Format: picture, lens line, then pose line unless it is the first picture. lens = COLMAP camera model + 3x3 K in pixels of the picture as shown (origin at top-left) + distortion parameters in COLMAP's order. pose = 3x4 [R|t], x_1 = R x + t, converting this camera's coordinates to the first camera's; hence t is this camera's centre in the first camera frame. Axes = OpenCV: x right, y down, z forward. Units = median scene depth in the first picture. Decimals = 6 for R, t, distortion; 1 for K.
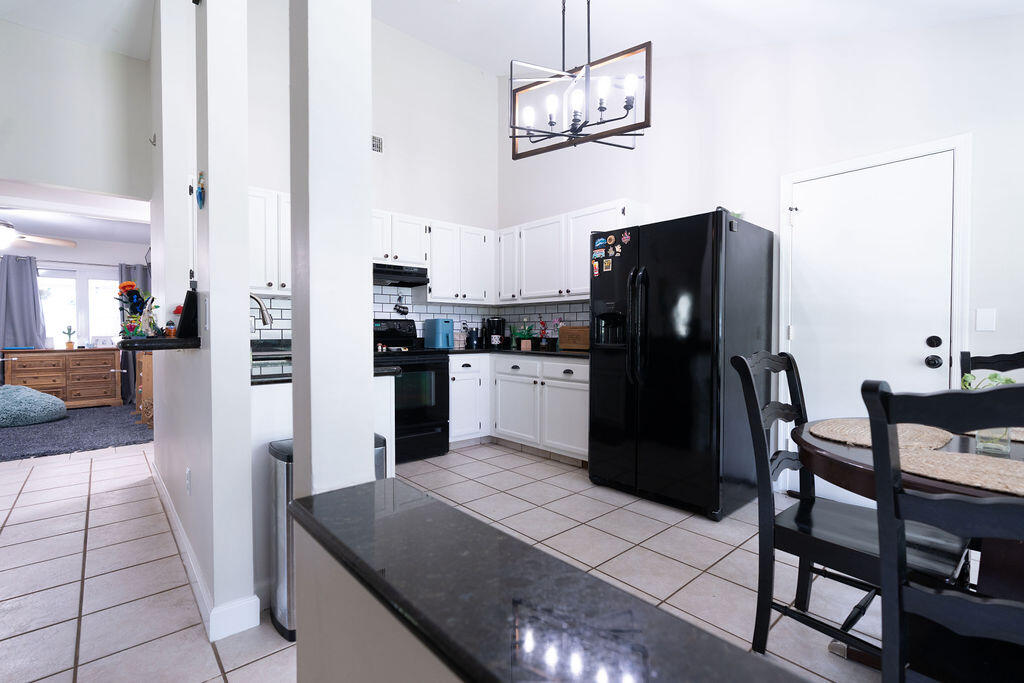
lens RADIAL K [[463.6, 0, 507.3], [0, 463.6, 337.2], [0, 0, 1]] dist [-0.001250, -0.001322]
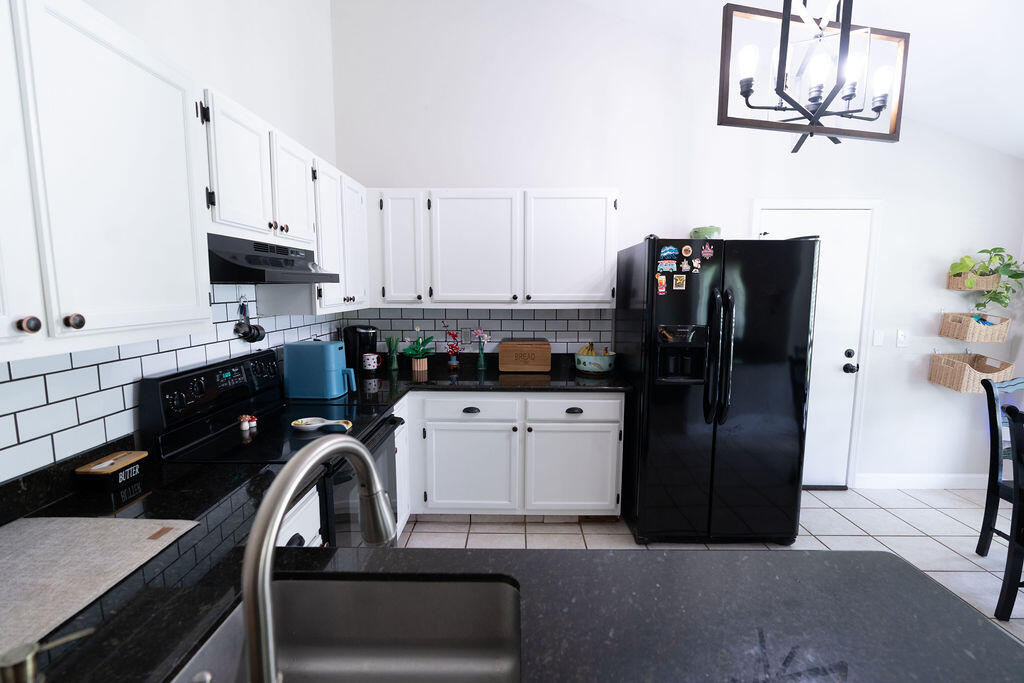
lens RADIAL K [[463.6, 0, 513.6], [0, 463.6, 345.5], [0, 0, 1]] dist [-0.001250, -0.001322]
pose [[0.670162, -0.091681, 0.736530, -0.546681], [0.006792, 0.993058, 0.117432, -0.136675], [-0.742183, -0.073696, 0.666133, 0.642719]]
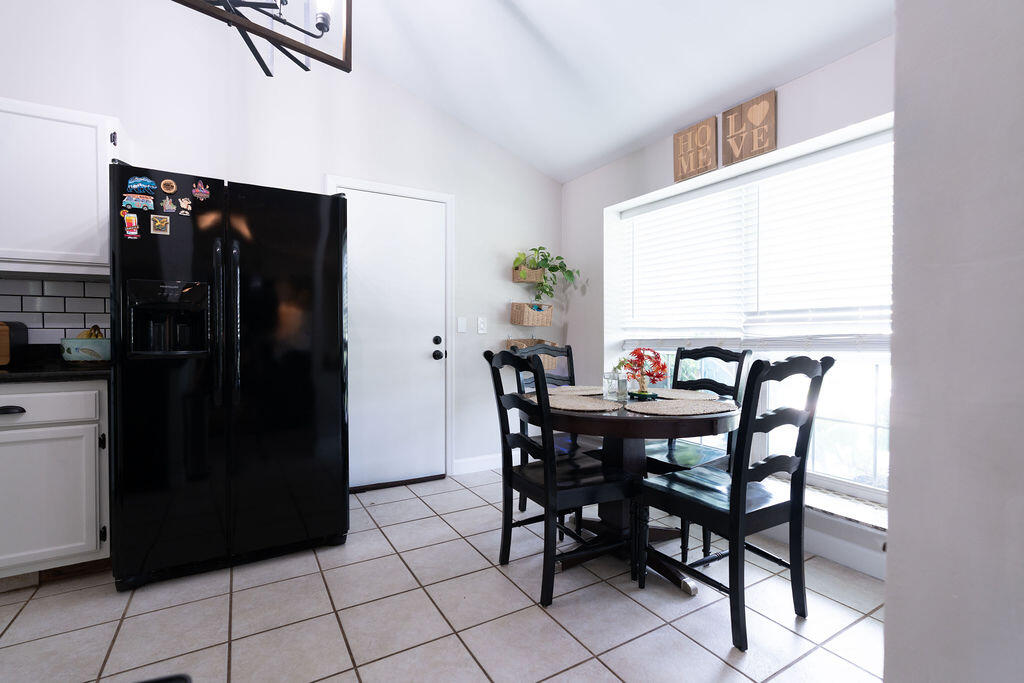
lens RADIAL K [[463.6, 0, 510.1], [0, 463.6, 339.0], [0, 0, 1]] dist [-0.001250, -0.001322]
pose [[0.200834, -0.014316, 0.979521, -0.284893], [0.005828, 0.999893, 0.013419, -0.008346], [-0.979608, 0.003014, 0.200896, 0.399651]]
